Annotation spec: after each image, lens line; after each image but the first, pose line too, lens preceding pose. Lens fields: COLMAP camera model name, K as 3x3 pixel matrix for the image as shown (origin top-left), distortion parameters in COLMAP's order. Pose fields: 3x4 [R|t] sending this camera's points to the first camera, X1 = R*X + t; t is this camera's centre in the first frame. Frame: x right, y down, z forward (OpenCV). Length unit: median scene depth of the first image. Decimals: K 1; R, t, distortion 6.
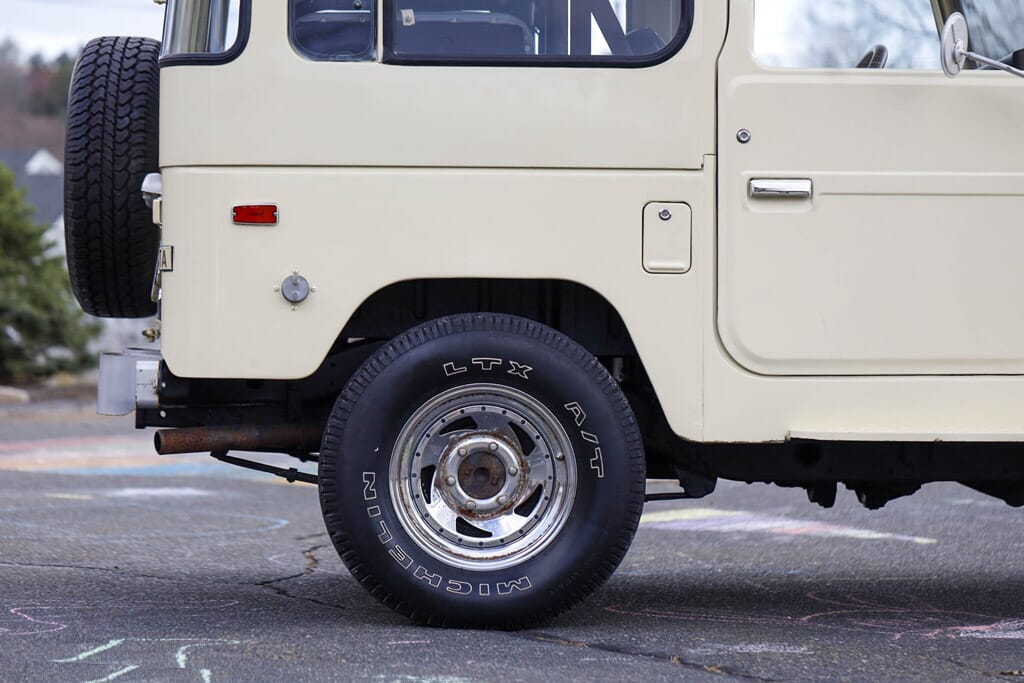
lens RADIAL K [[3129.9, 0, 512.0], [0, 3129.9, 341.5], [0, 0, 1]] dist [0.023514, 1.985845]
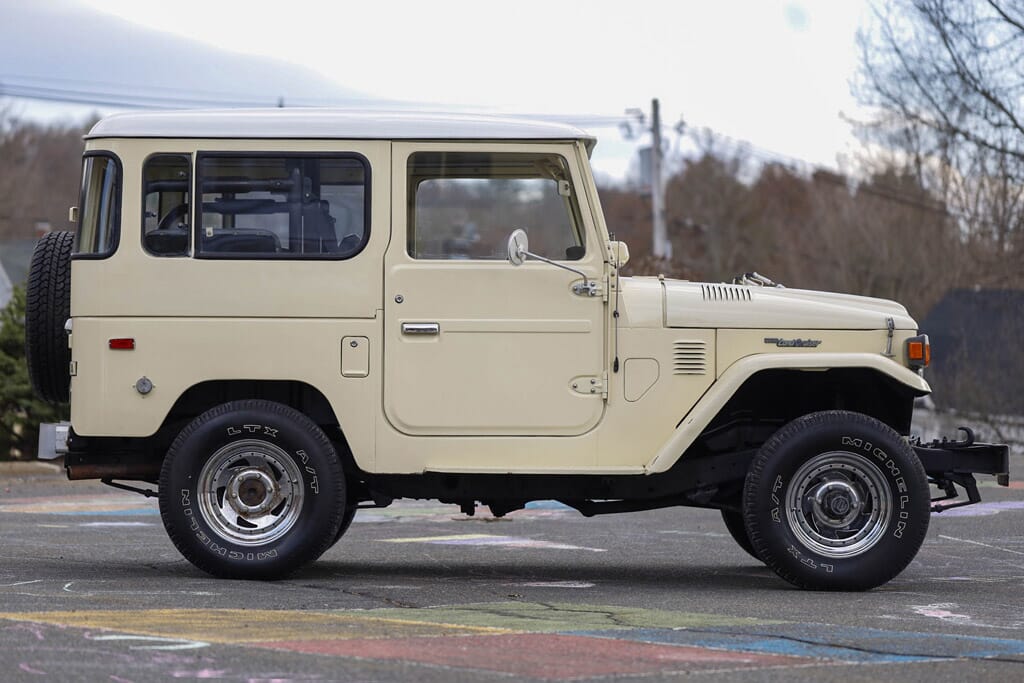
lens RADIAL K [[3394.1, 0, 444.5], [0, 3394.1, 340.4], [0, 0, 1]] dist [0.004400, -0.032466]
pose [[0.998266, 0.000147, -0.058864, 0.210019], [-0.001770, 0.999620, -0.027508, 0.009832], [0.058838, 0.027564, 0.997887, -0.891944]]
